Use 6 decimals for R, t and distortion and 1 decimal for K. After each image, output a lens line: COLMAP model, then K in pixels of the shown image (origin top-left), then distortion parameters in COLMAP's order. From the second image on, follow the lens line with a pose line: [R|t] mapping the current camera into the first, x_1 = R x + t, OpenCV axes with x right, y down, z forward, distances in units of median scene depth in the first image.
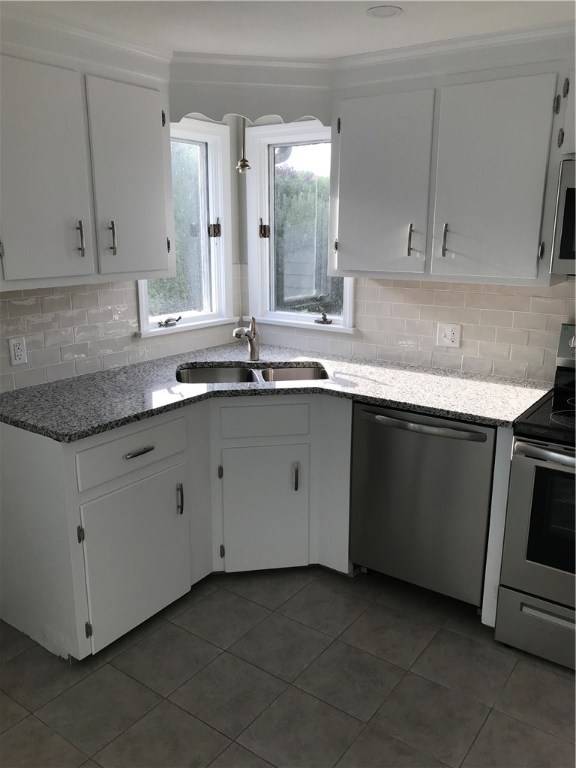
lens RADIAL K [[630.0, 0, 288.3], [0, 630.0, 385.5], [0, 0, 1]] dist [0.025737, -0.022285]
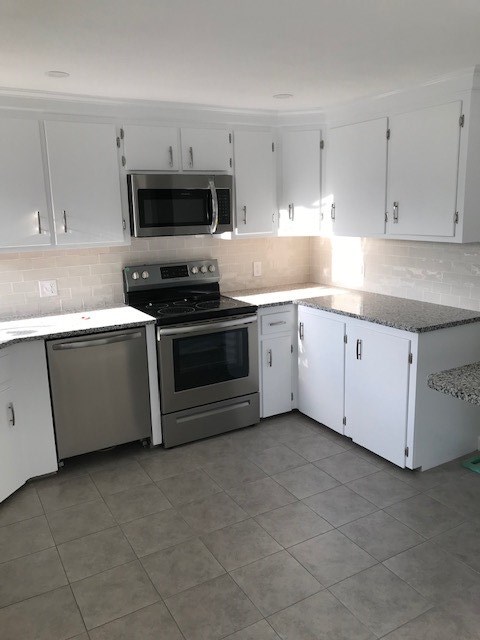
lens RADIAL K [[525.0, 0, 237.7], [0, 525.0, 320.6], [0, 0, 1]] dist [0.025737, -0.022285]
pose [[0.422240, -0.211415, 0.881486, -0.742603], [0.255257, 0.960804, 0.108169, -0.034019], [-0.869803, 0.179332, 0.459655, 0.107603]]
